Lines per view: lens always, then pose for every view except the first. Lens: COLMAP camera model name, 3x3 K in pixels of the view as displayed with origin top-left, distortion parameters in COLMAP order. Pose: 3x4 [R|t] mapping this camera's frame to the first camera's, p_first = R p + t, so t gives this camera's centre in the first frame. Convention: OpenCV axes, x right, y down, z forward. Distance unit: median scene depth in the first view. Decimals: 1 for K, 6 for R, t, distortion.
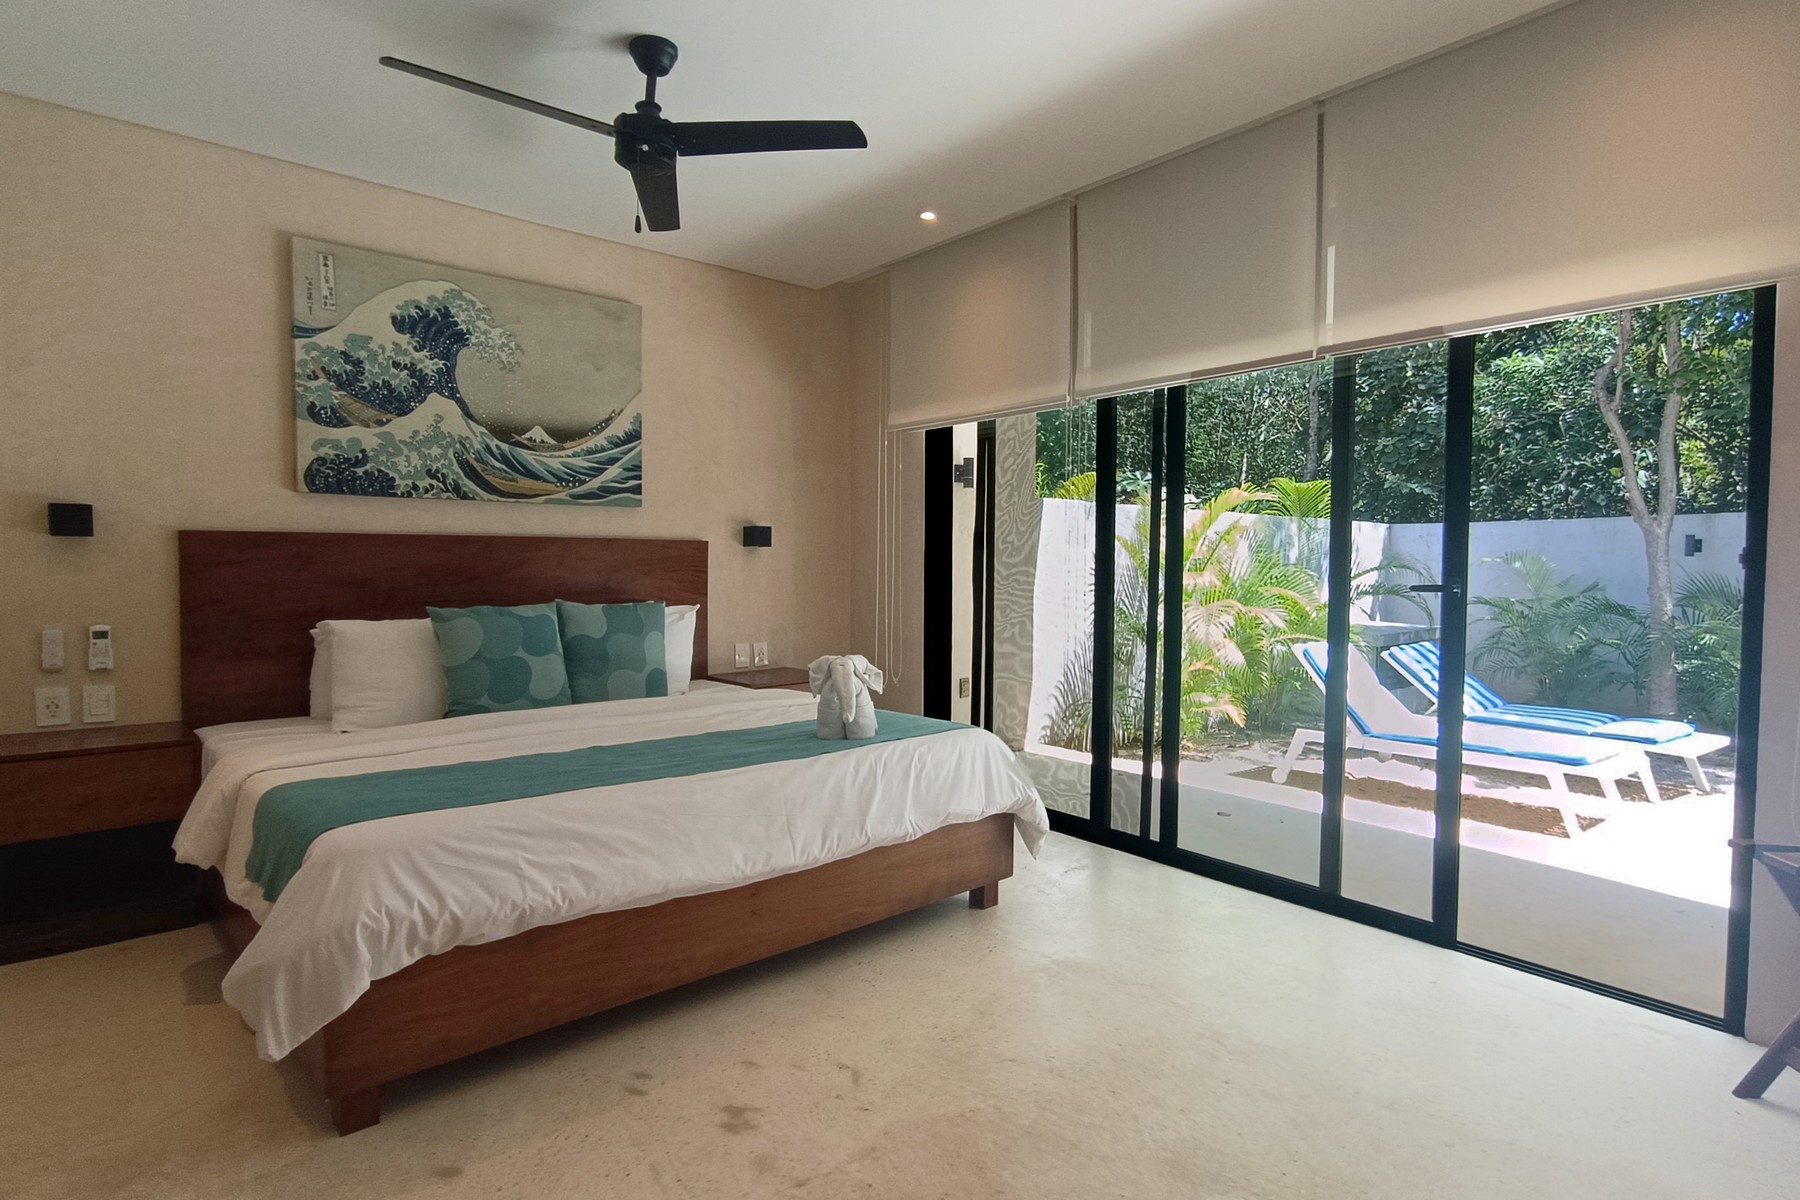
lens RADIAL K [[976.9, 0, 930.3], [0, 976.9, 594.8], [0, 0, 1]] dist [0.001783, 0.001214]
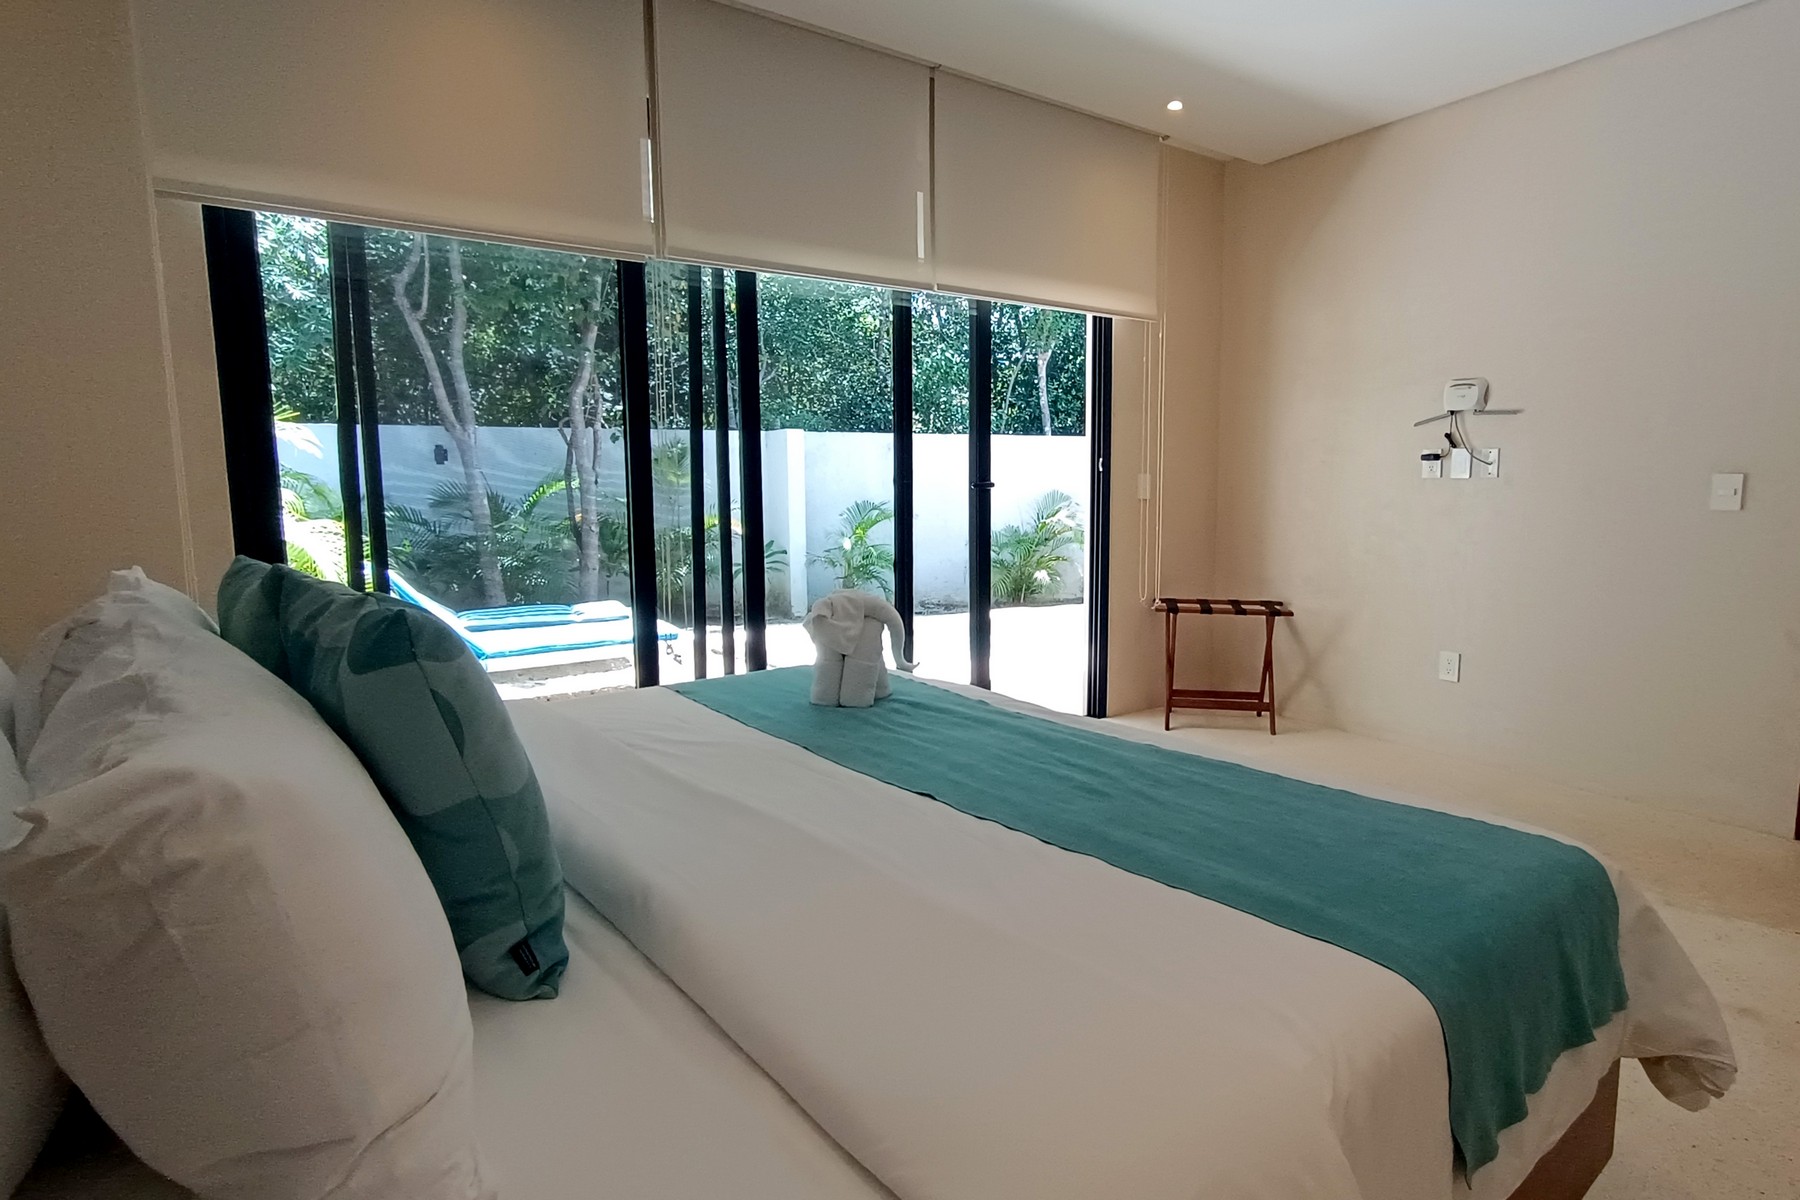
lens RADIAL K [[976.9, 0, 930.3], [0, 976.9, 594.8], [0, 0, 1]] dist [0.001783, 0.001214]
pose [[0.050204, -0.128733, 0.990408, -0.648421], [0.040550, 0.991103, 0.126768, -0.019446], [-0.997915, 0.033797, 0.054977, 0.739555]]
